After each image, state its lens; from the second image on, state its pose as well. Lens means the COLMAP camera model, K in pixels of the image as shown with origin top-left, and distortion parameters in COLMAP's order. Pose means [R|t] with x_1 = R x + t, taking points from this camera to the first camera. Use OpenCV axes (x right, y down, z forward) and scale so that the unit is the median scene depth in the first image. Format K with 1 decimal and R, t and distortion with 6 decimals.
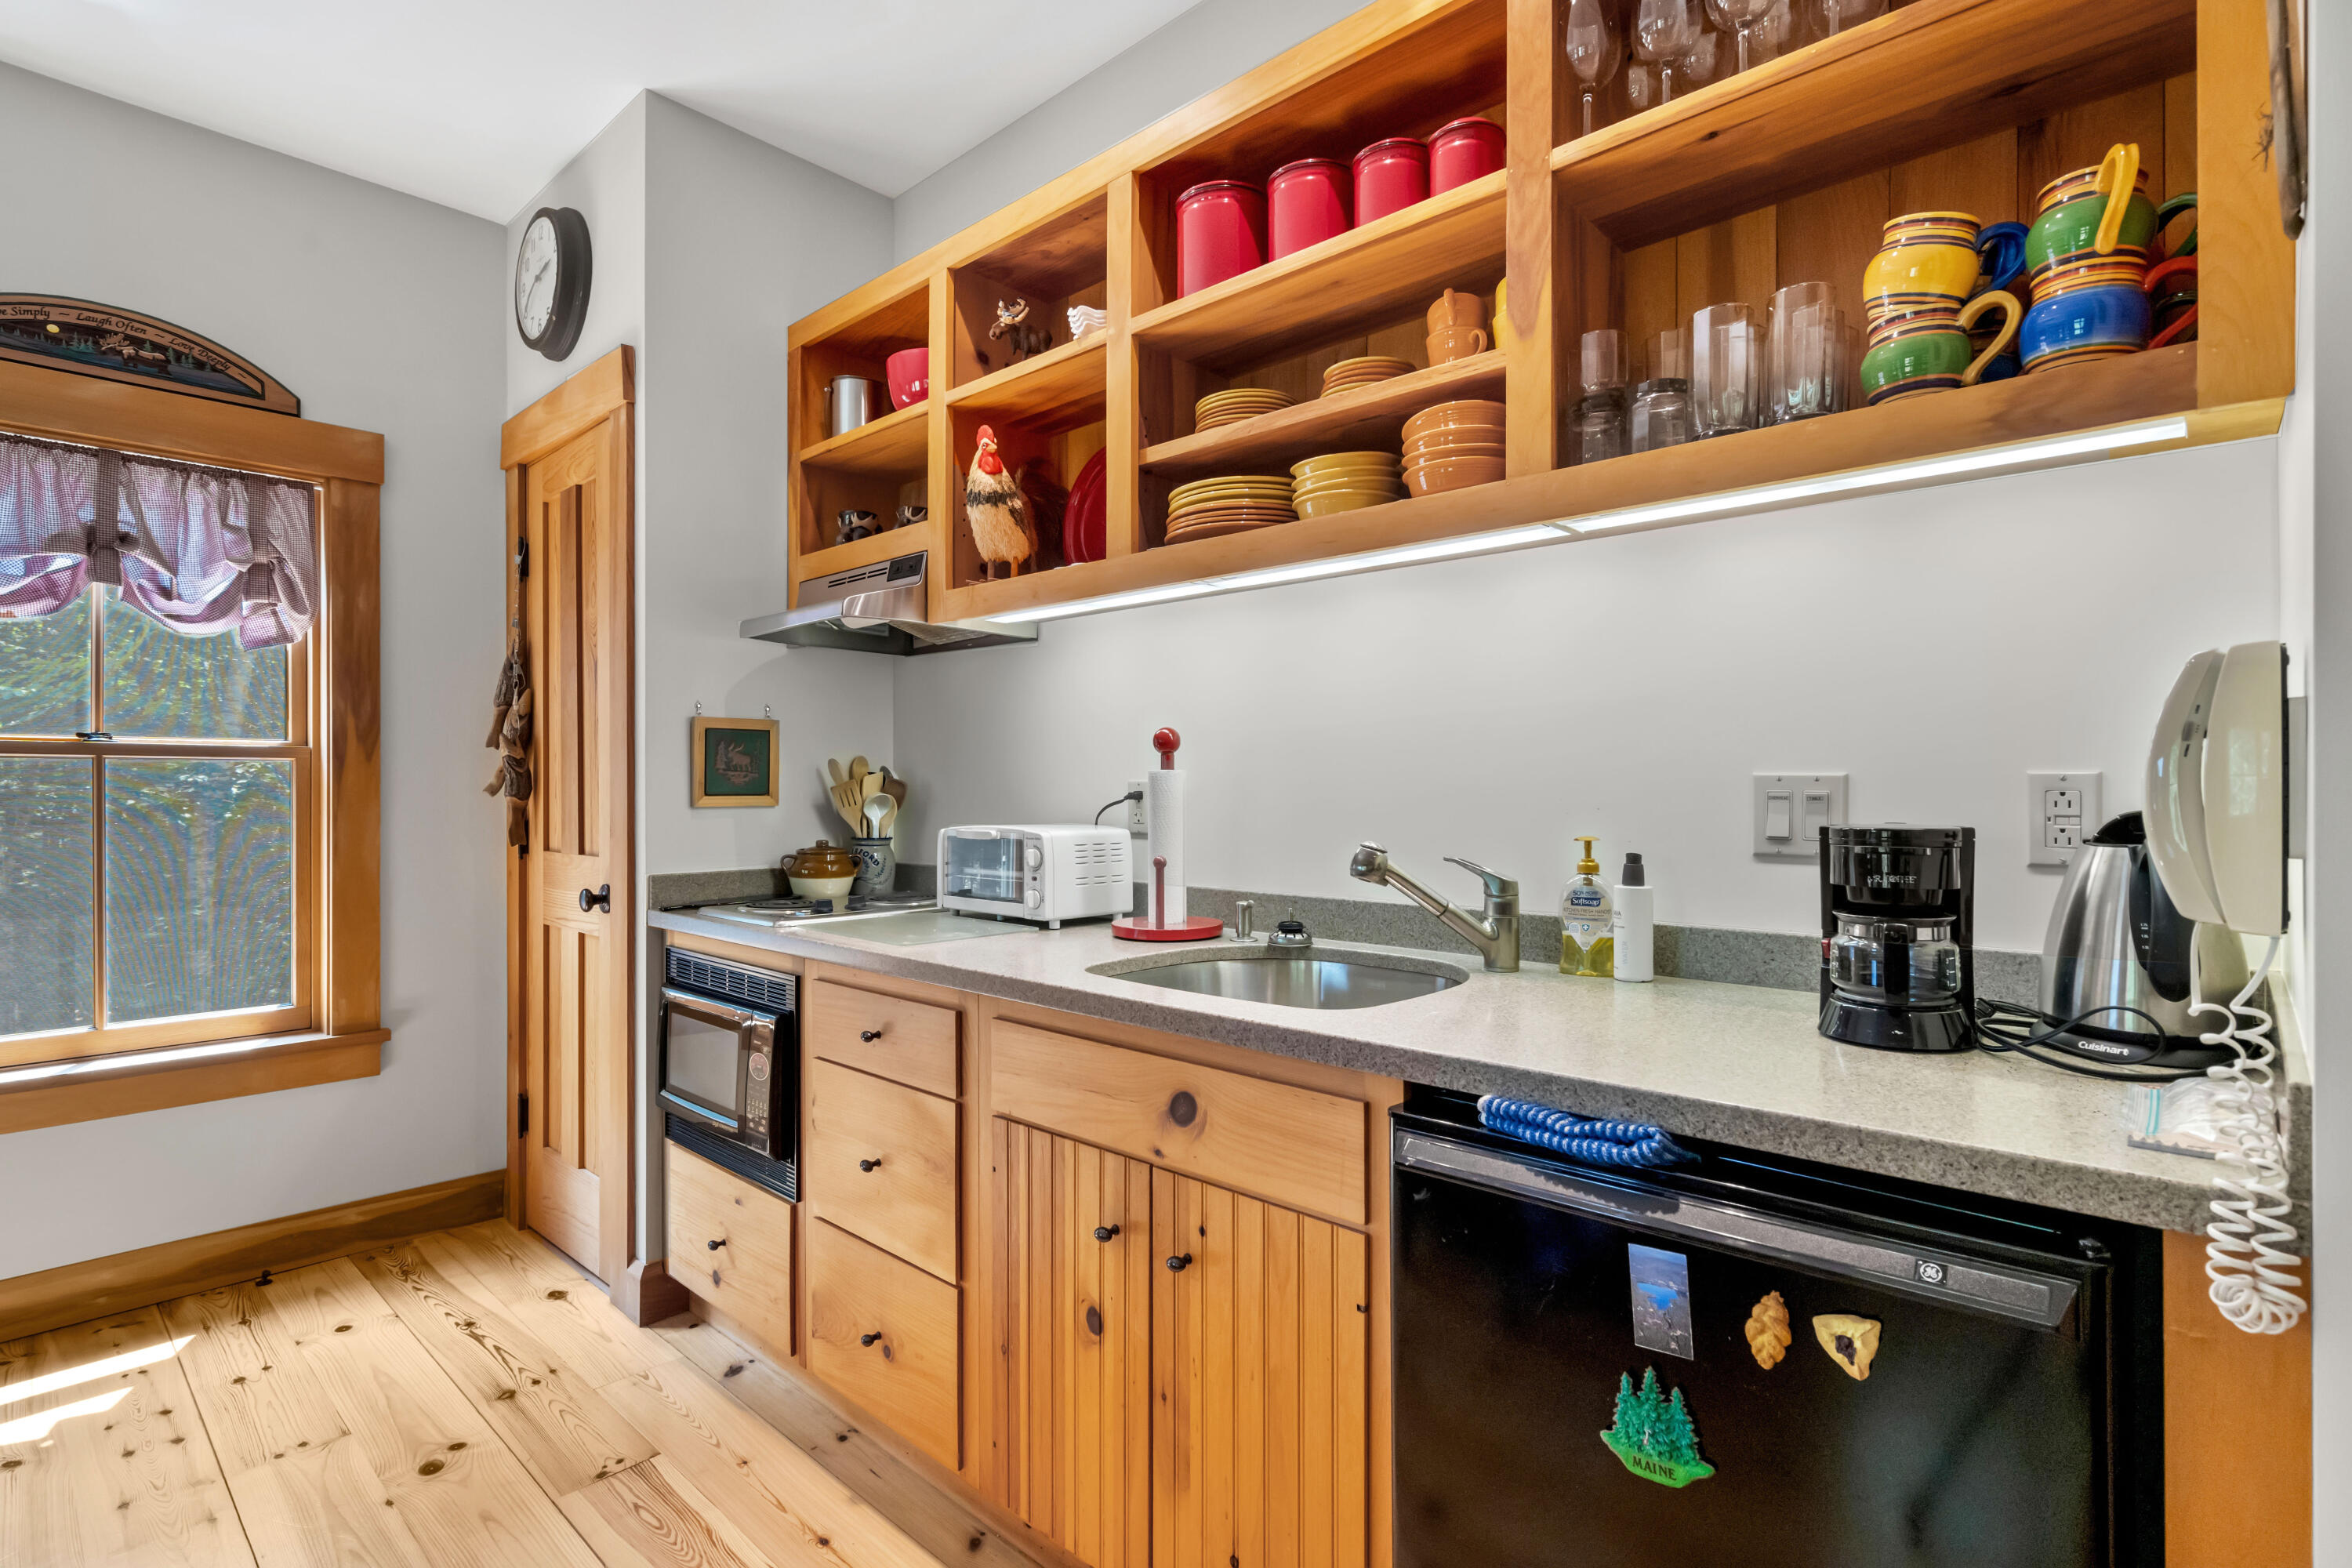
lens RADIAL K [[1121.2, 0, 1189.1], [0, 1121.2, 783.6], [0, 0, 1]] dist [0.003836, 0.000370]
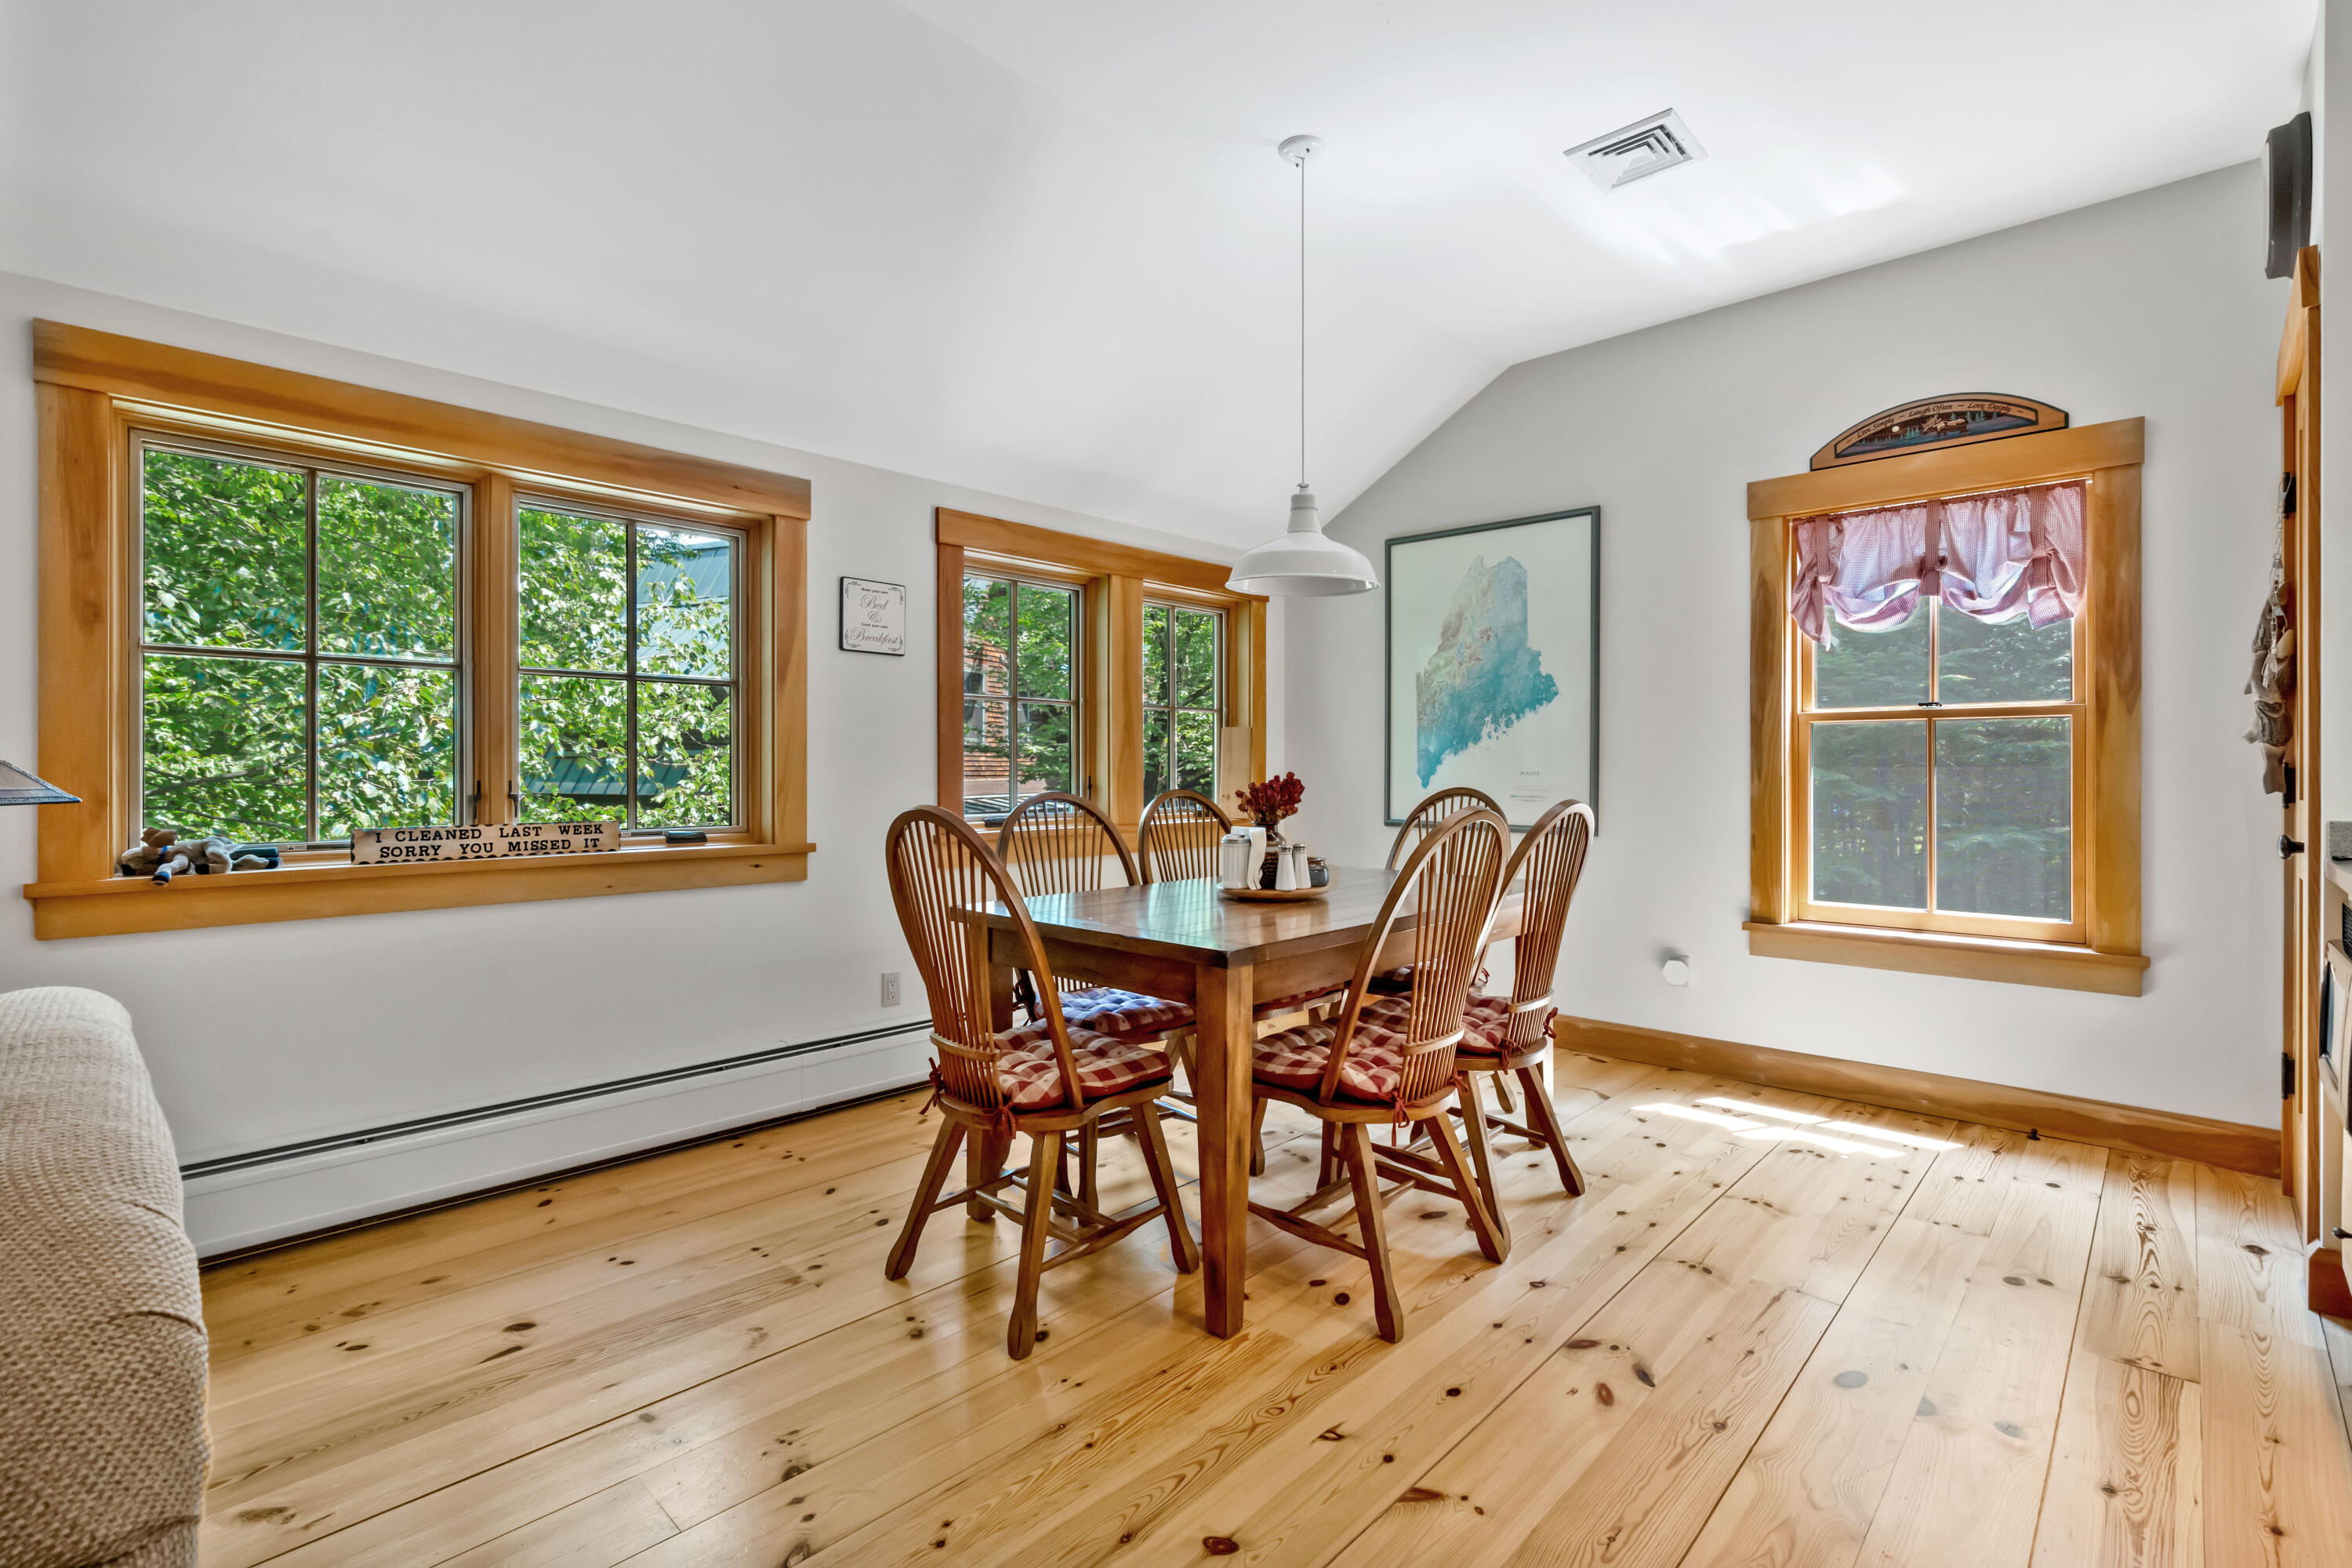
lens RADIAL K [[1045.8, 0, 1168.2], [0, 1045.8, 778.0], [0, 0, 1]] dist [-0.001737, -0.001015]
pose [[-0.028101, 0.010194, -0.999553, 0.351964], [0.003034, 0.999944, 0.010112, 0.032133], [0.999600, -0.002749, -0.028131, 0.079447]]
